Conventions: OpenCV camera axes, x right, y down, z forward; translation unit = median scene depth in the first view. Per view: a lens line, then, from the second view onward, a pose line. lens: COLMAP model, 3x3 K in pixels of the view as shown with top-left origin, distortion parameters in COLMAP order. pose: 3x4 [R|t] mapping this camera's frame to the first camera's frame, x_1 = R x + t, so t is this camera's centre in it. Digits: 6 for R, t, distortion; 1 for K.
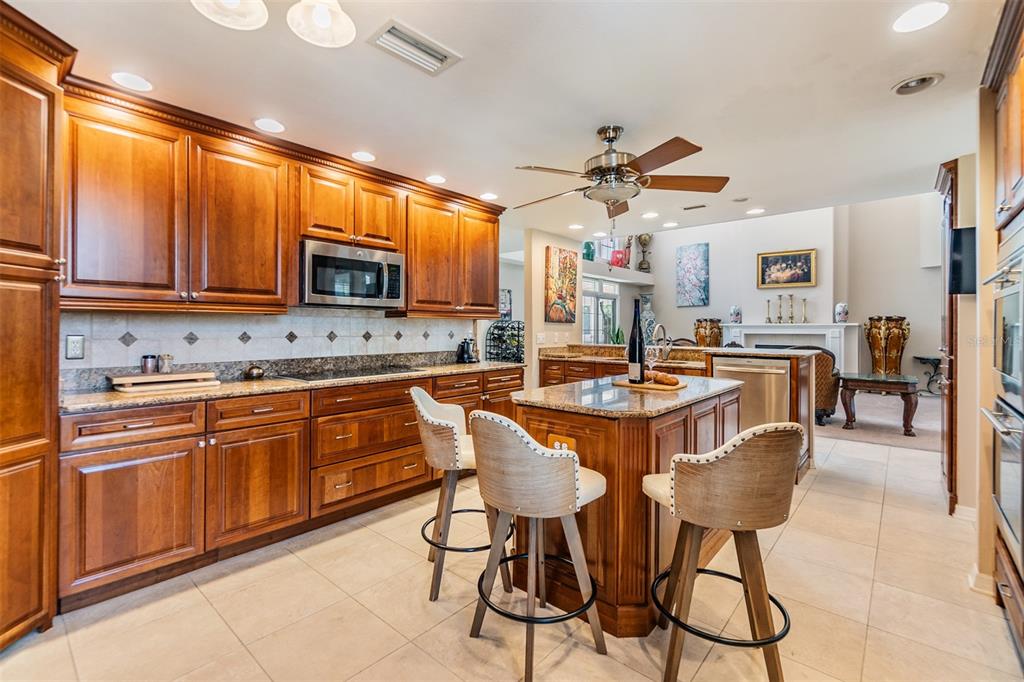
lens RADIAL K [[458.3, 0, 505.3], [0, 458.3, 326.8], [0, 0, 1]] dist [-0.003316, -0.000040]
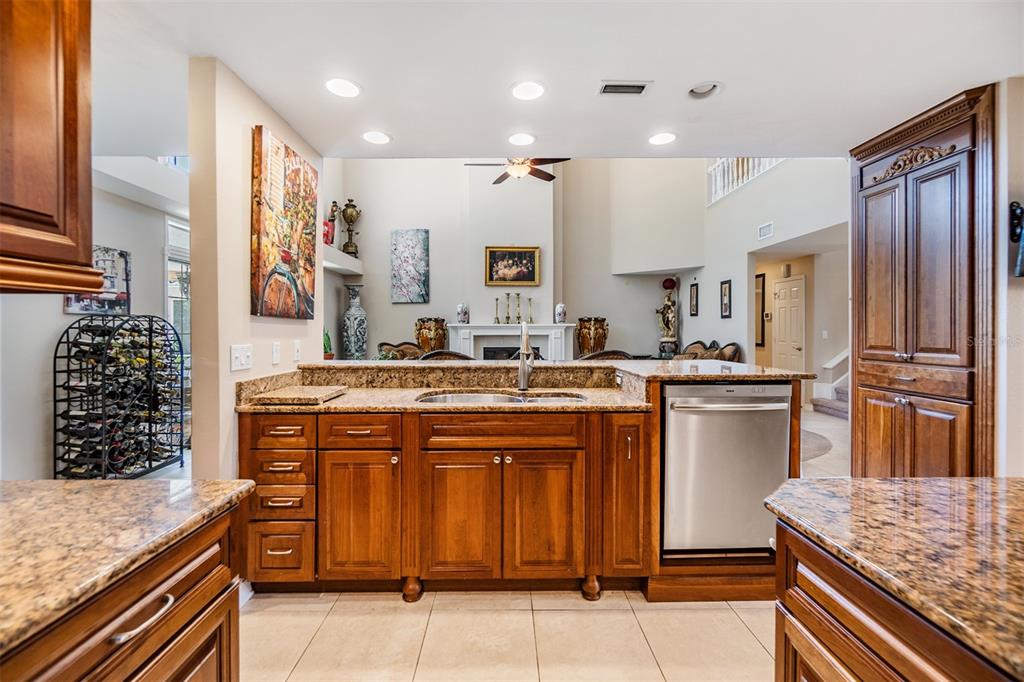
lens RADIAL K [[448.0, 0, 512.0], [0, 448.0, 331.7], [0, 0, 1]] dist [-0.001612, -0.000347]
pose [[0.741390, -0.007422, 0.671034, -0.006871], [0.001957, 0.999958, 0.008898, 0.001047], [-0.671072, -0.005284, 0.741373, 0.562134]]
